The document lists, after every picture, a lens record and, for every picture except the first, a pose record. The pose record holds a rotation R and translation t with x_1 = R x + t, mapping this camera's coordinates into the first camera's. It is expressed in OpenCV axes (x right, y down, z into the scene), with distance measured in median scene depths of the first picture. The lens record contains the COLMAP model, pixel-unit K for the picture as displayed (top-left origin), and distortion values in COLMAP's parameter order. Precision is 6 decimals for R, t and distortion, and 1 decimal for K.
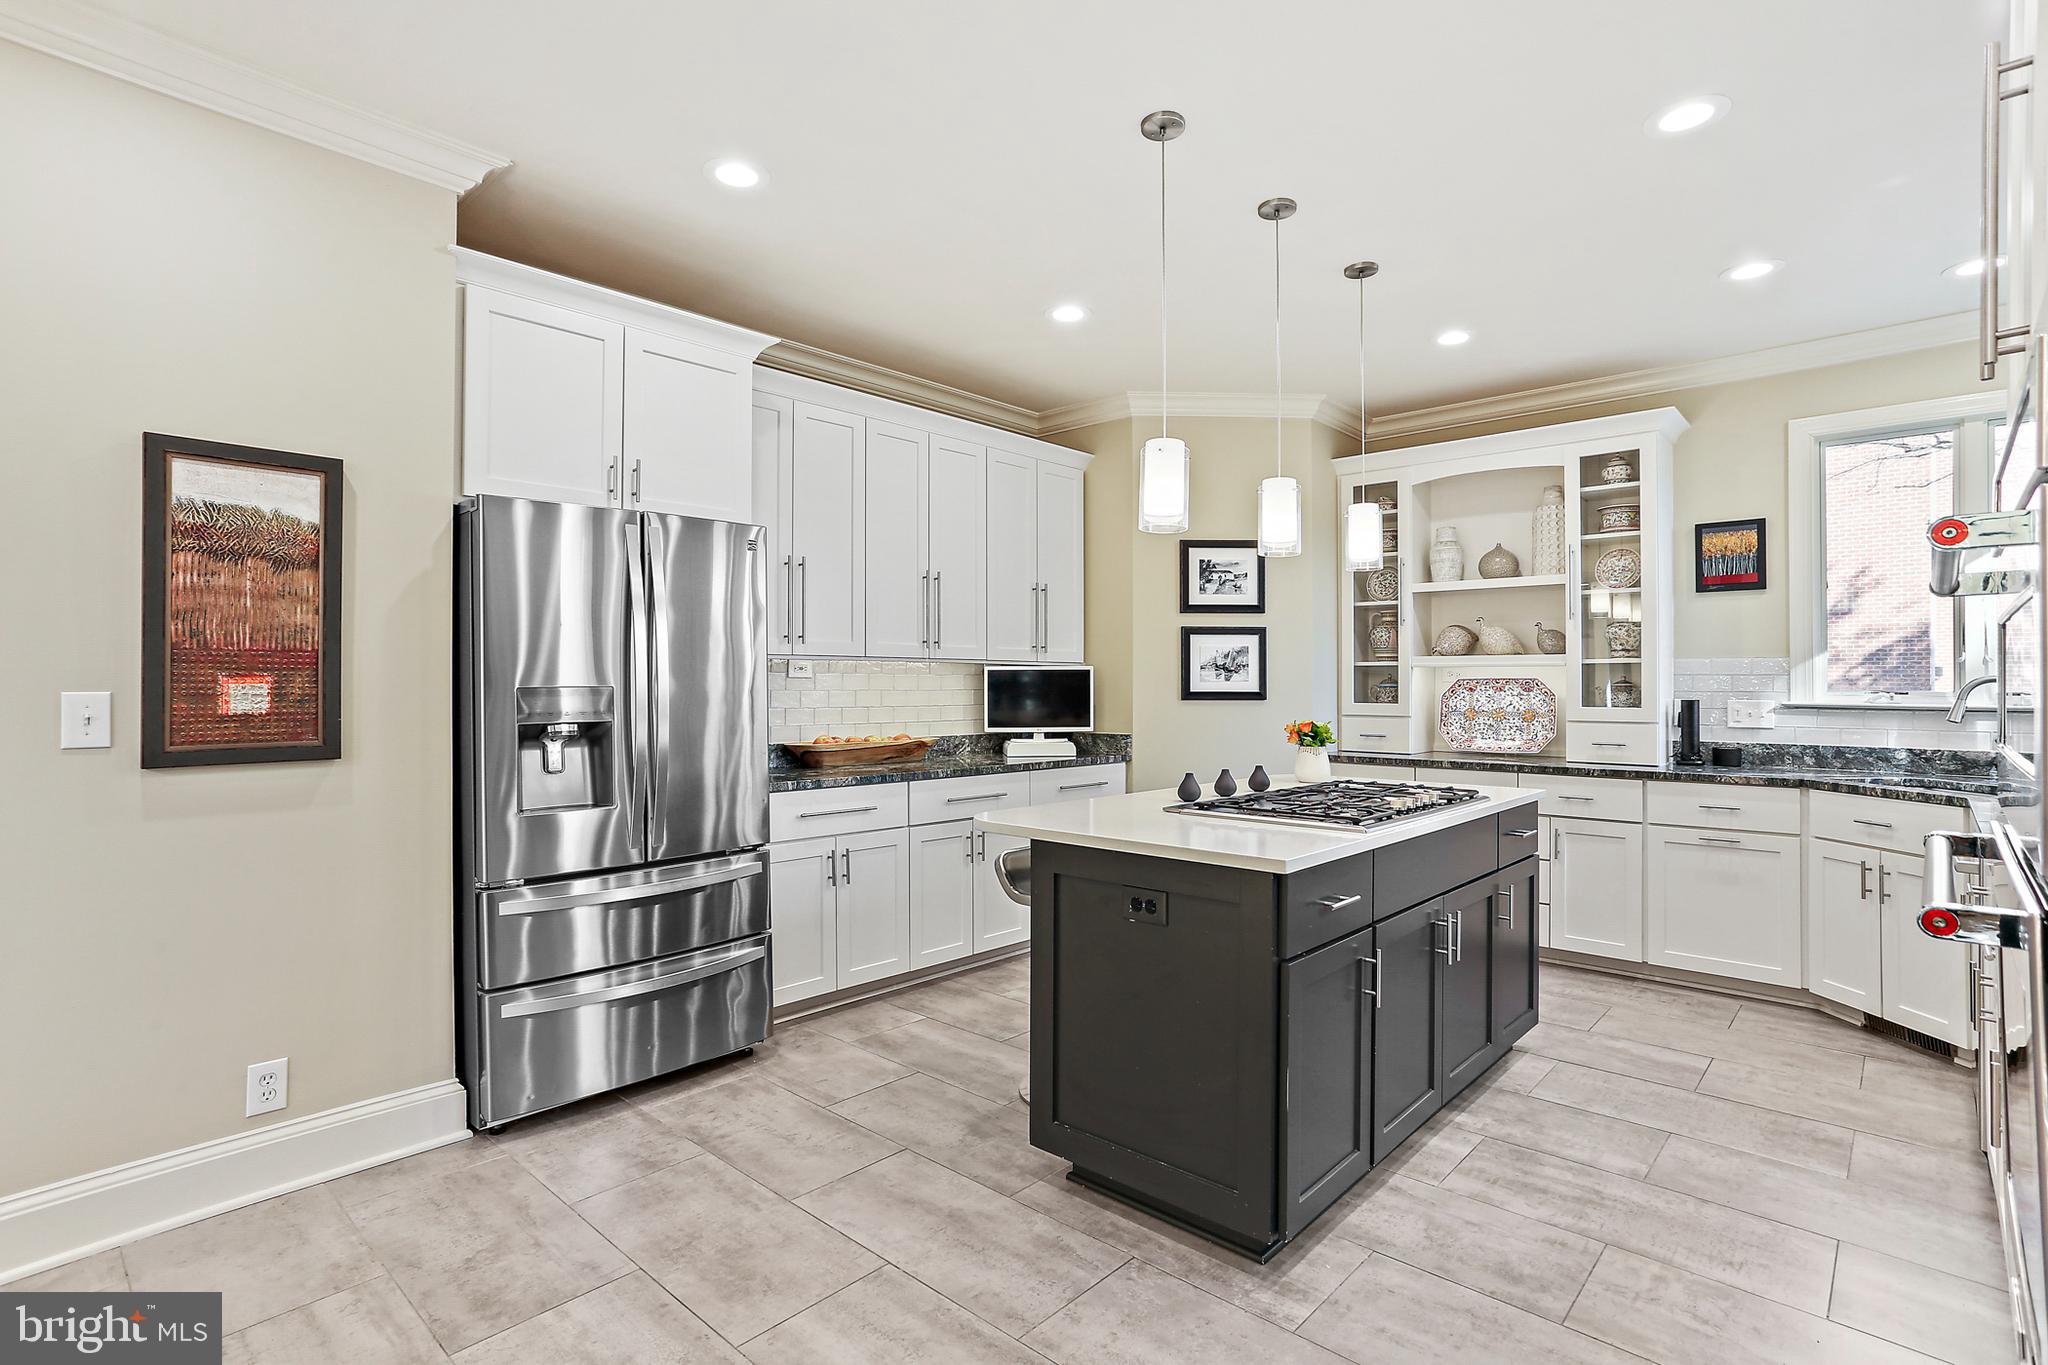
lens RADIAL K [[995.8, 0, 1011.4], [0, 995.8, 681.0], [0, 0, 1]] dist [-0.056244, 0.038537]
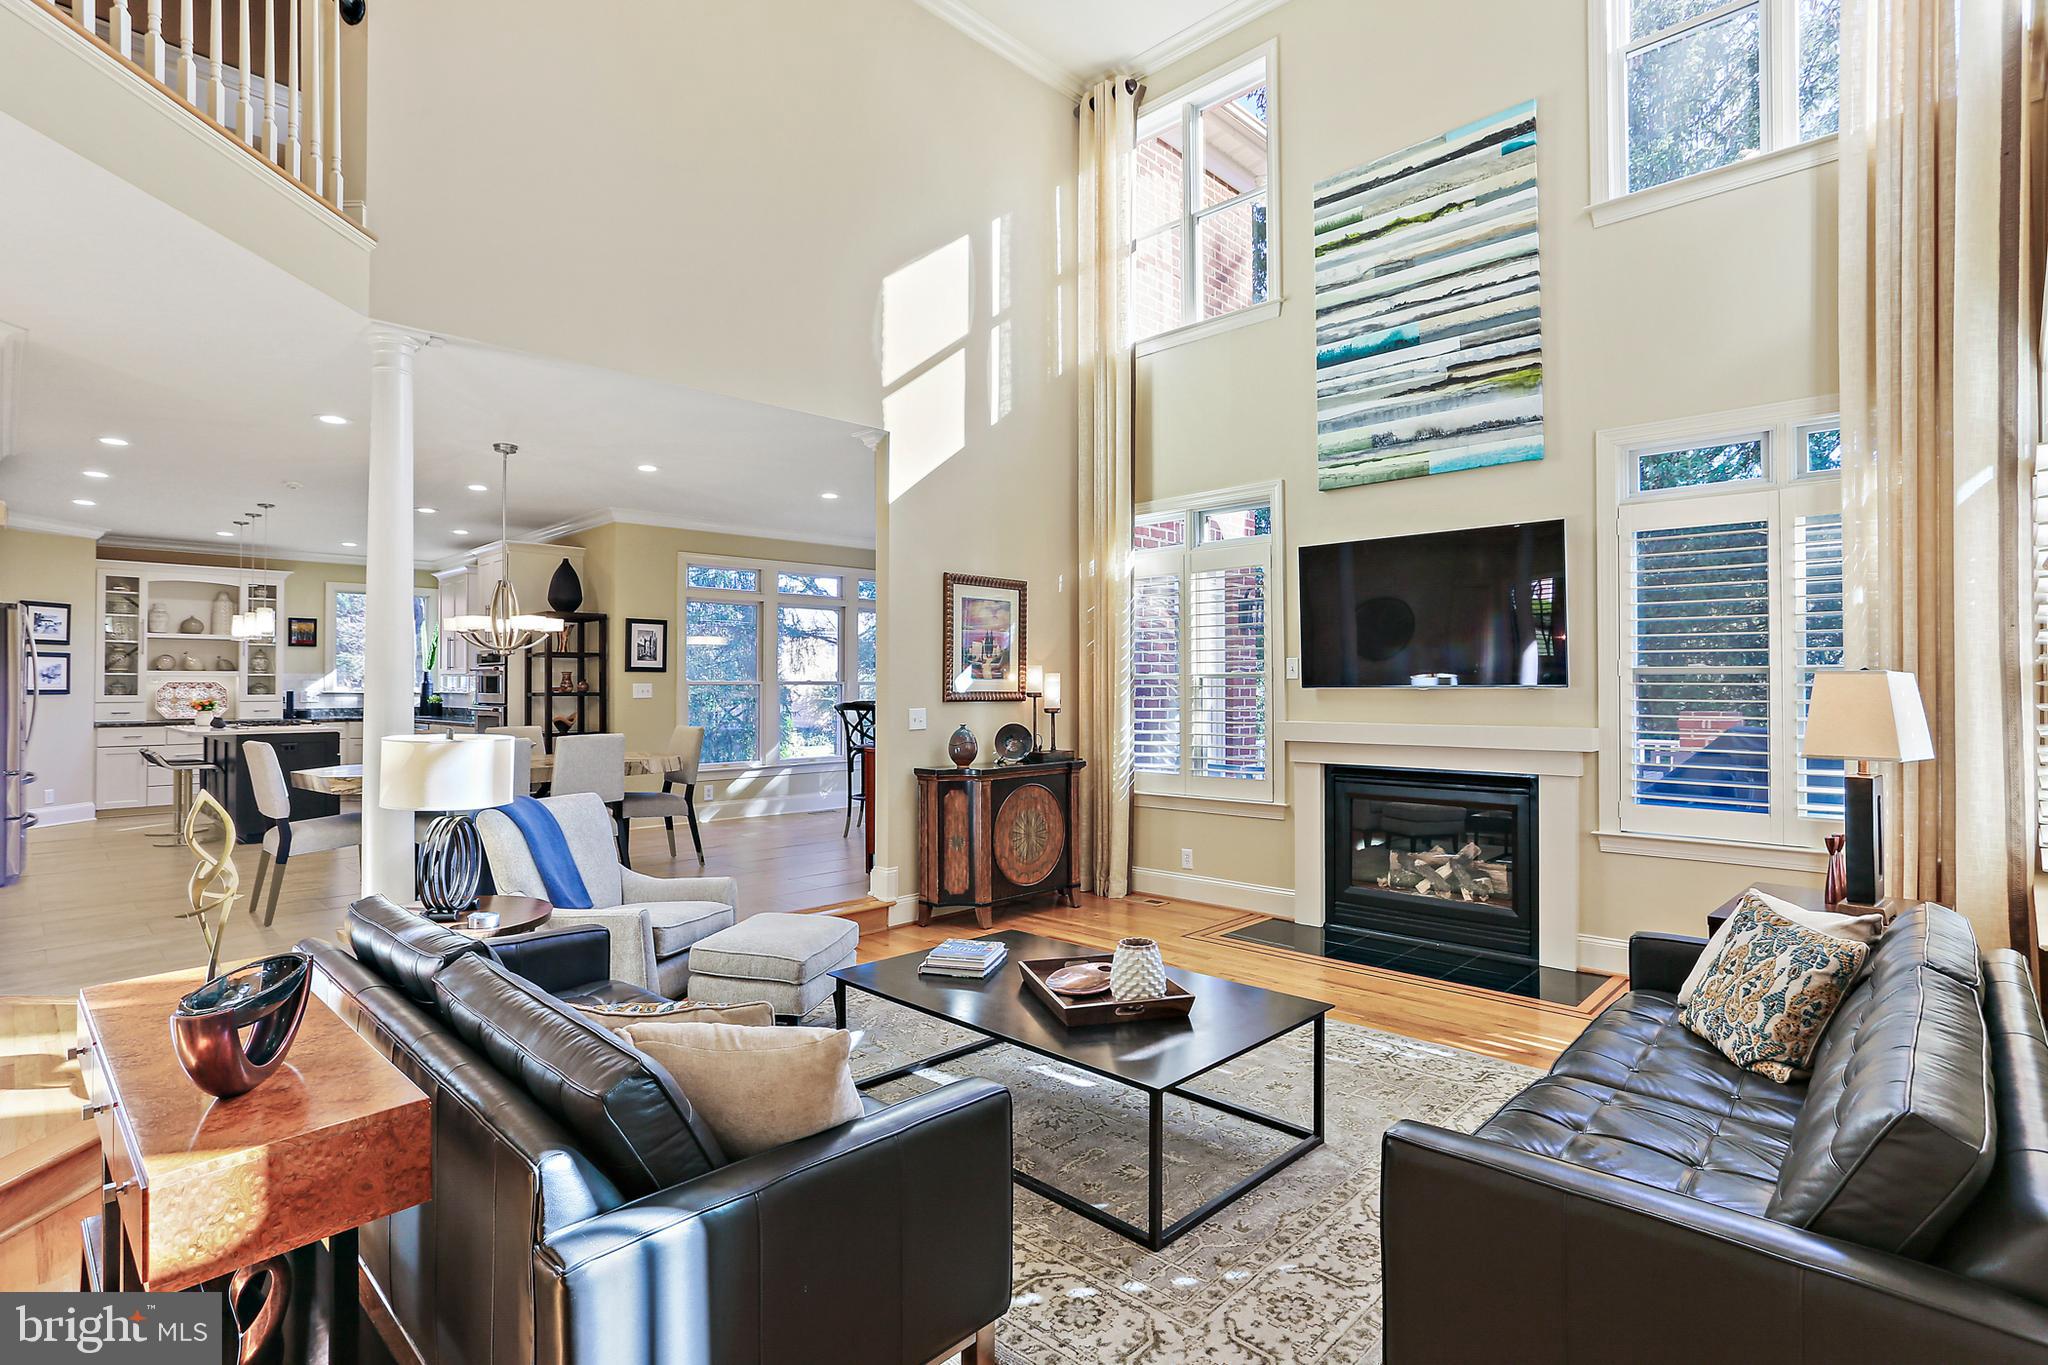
lens RADIAL K [[1021.1, 0, 1016.0], [0, 1021.1, 669.6], [0, 0, 1]] dist [-0.043527, 0.034179]
pose [[0.033372, 0.013789, 0.999348, -2.314495], [-0.000749, 0.999905, -0.013772, -0.001867], [-0.999443, -0.000289, 0.033379, -1.167880]]
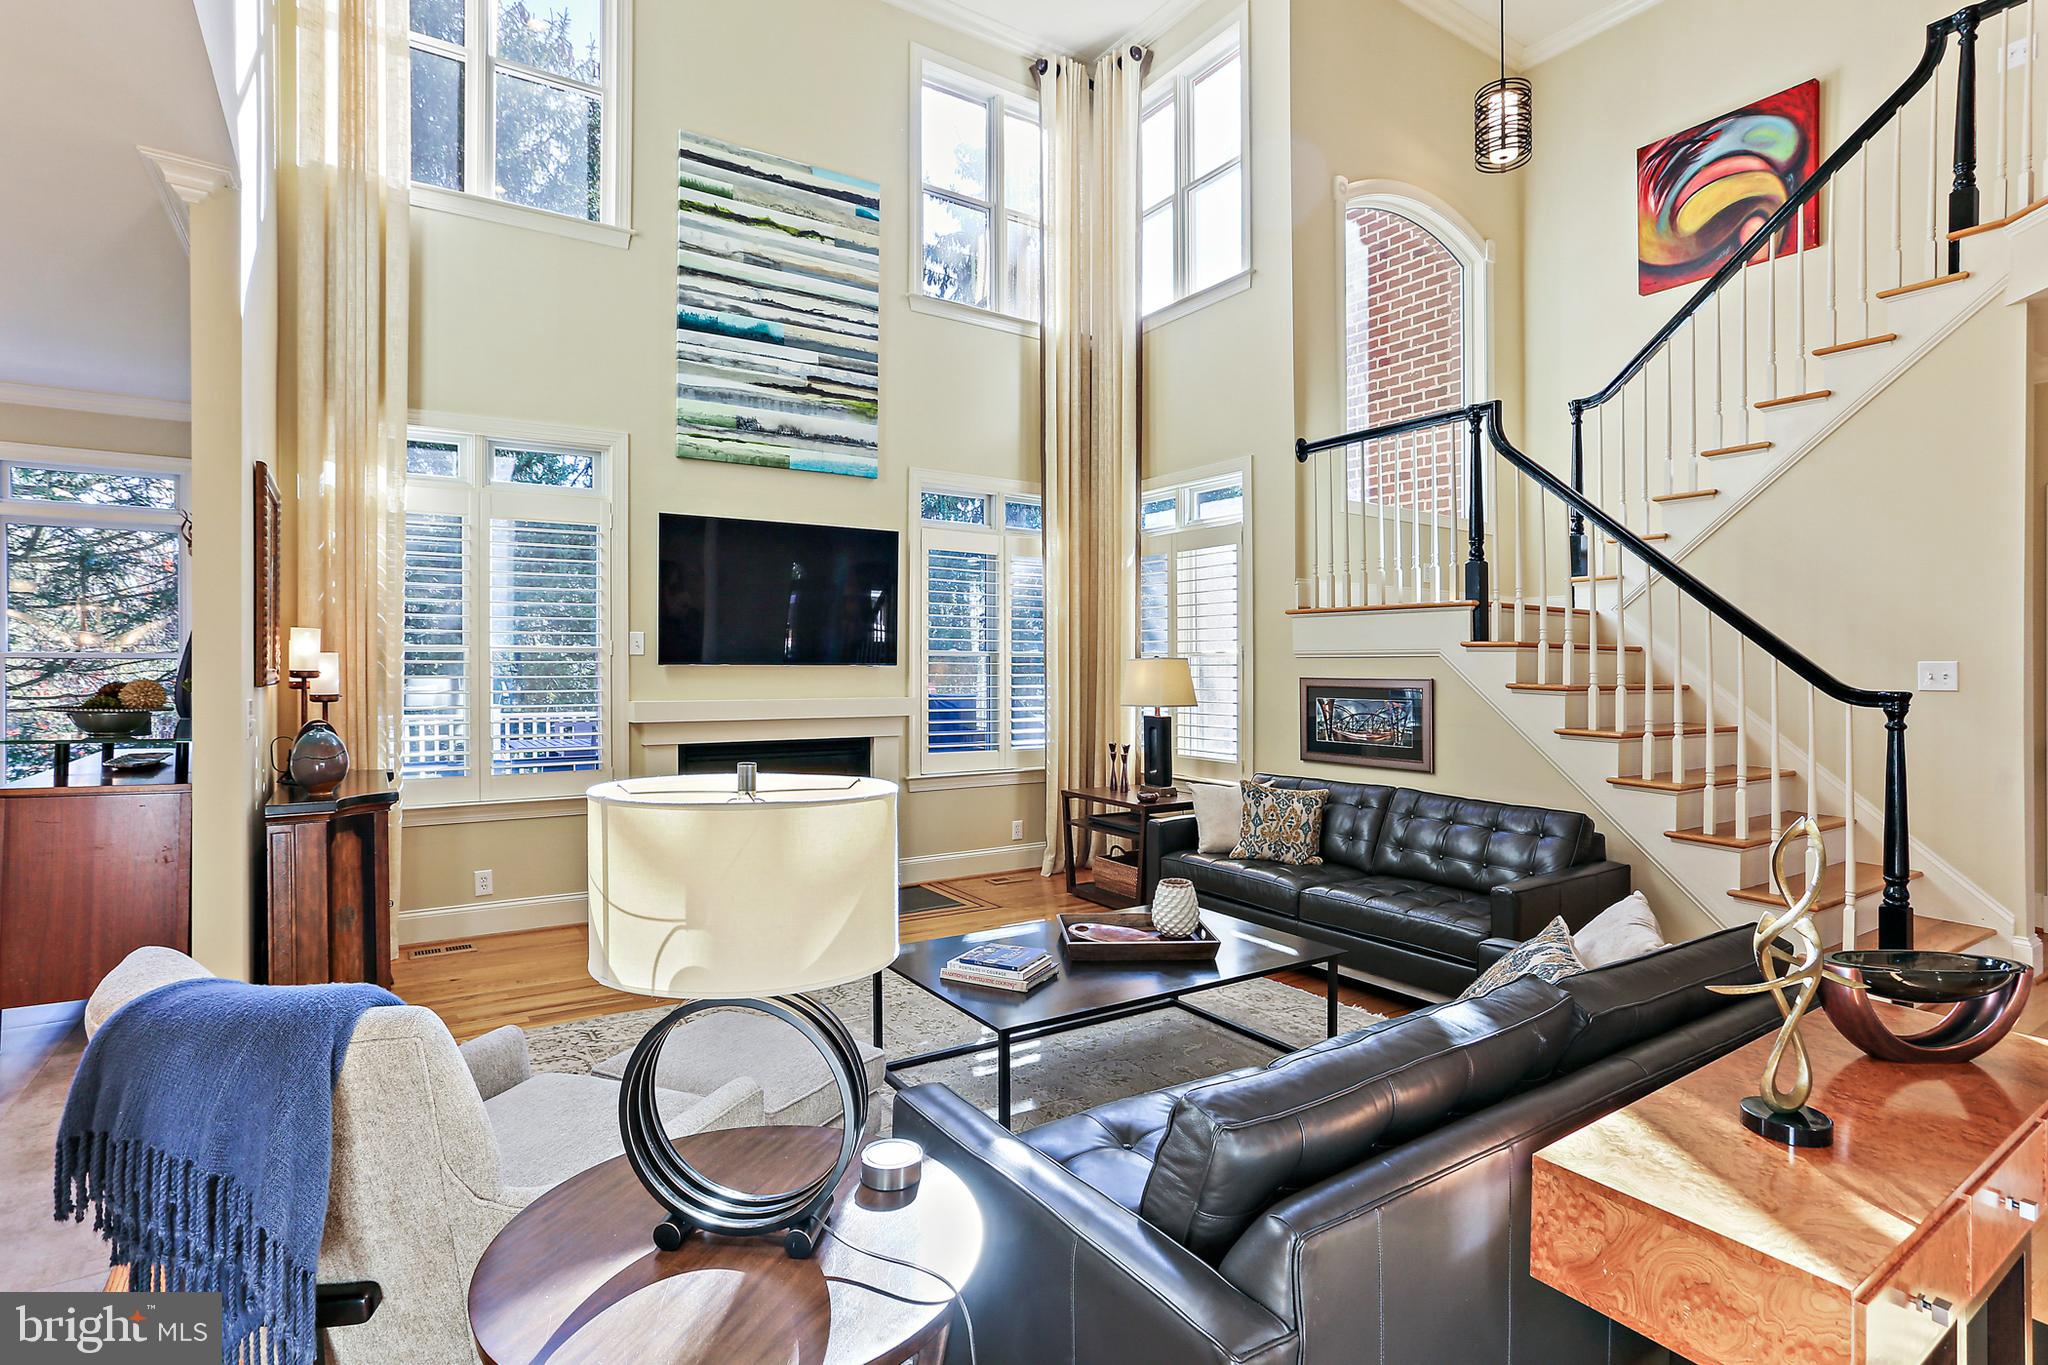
lens RADIAL K [[999.5, 0, 1016.0], [0, 999.5, 652.3], [0, 0, 1]] dist [-0.026949, 0.020203]
pose [[-0.968541, -0.000952, 0.248853, -1.423147], [-0.004273, 0.999909, -0.012803, 0.003279], [-0.248818, -0.013463, -0.968457, -0.120695]]
